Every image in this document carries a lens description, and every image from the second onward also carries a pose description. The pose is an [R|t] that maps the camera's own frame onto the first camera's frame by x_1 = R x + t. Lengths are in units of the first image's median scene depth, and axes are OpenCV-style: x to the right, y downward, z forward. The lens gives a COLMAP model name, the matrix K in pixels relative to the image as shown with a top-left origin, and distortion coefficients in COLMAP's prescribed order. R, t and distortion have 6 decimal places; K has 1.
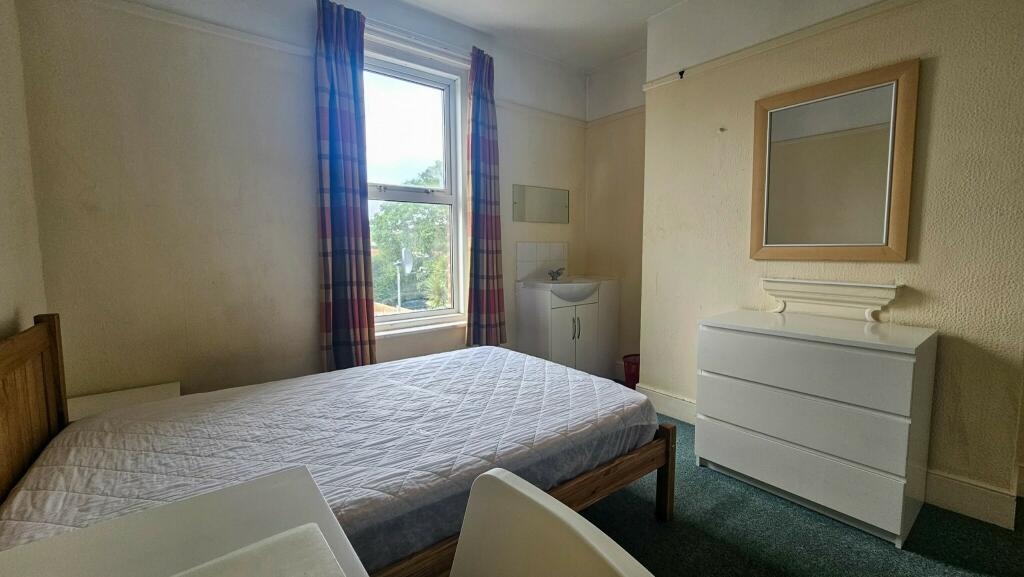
lens RADIAL K [[424.3, 0, 512.0], [0, 424.3, 288.5], [0, 0, 1]] dist [0.004990, 0.000149]
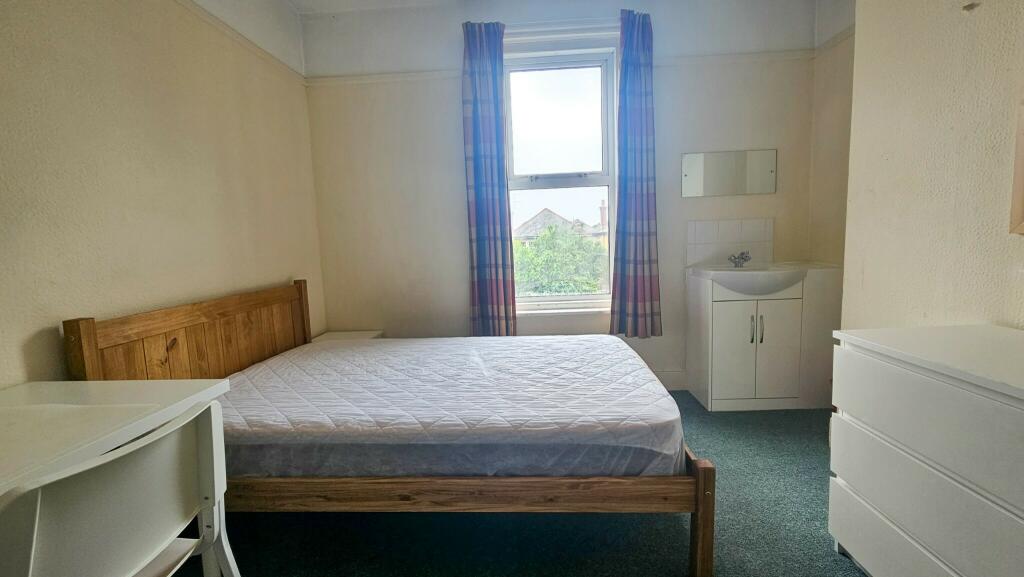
lens RADIAL K [[424.3, 0, 512.0], [0, 424.3, 288.5], [0, 0, 1]] dist [0.004990, 0.000149]
pose [[0.758702, 0.053923, -0.649203, 0.427483], [-0.028809, 0.998371, 0.049258, -0.008420], [0.650801, -0.018669, 0.759019, 0.163149]]
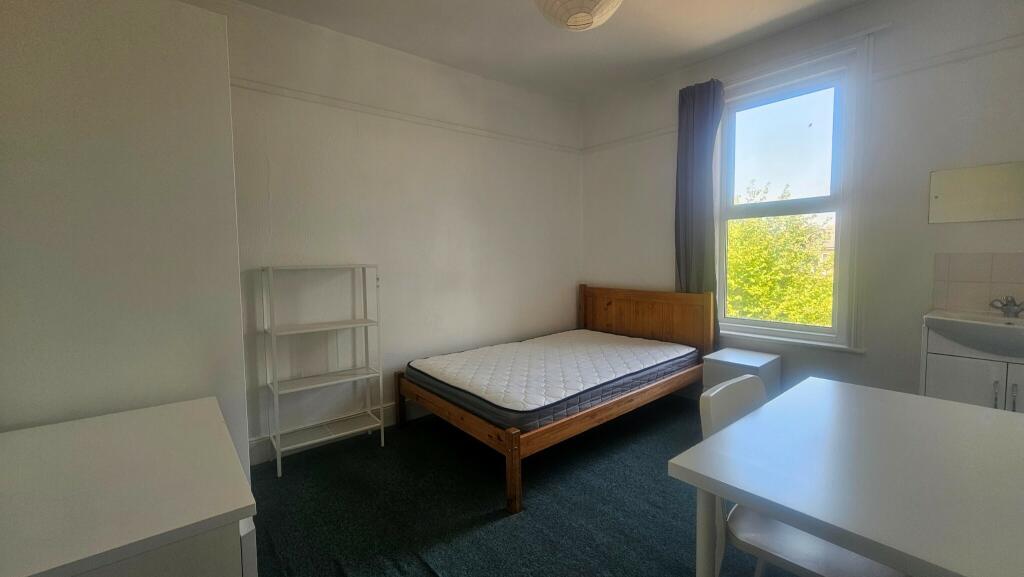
lens RADIAL K [[424.3, 0, 512.0], [0, 424.3, 288.5], [0, 0, 1]] dist [0.004990, 0.000149]
pose [[0.014637, 0.088049, -0.996009, 0.976528], [-0.073837, 0.993491, 0.086741, -0.084269], [0.997163, 0.072273, 0.021043, 0.413983]]
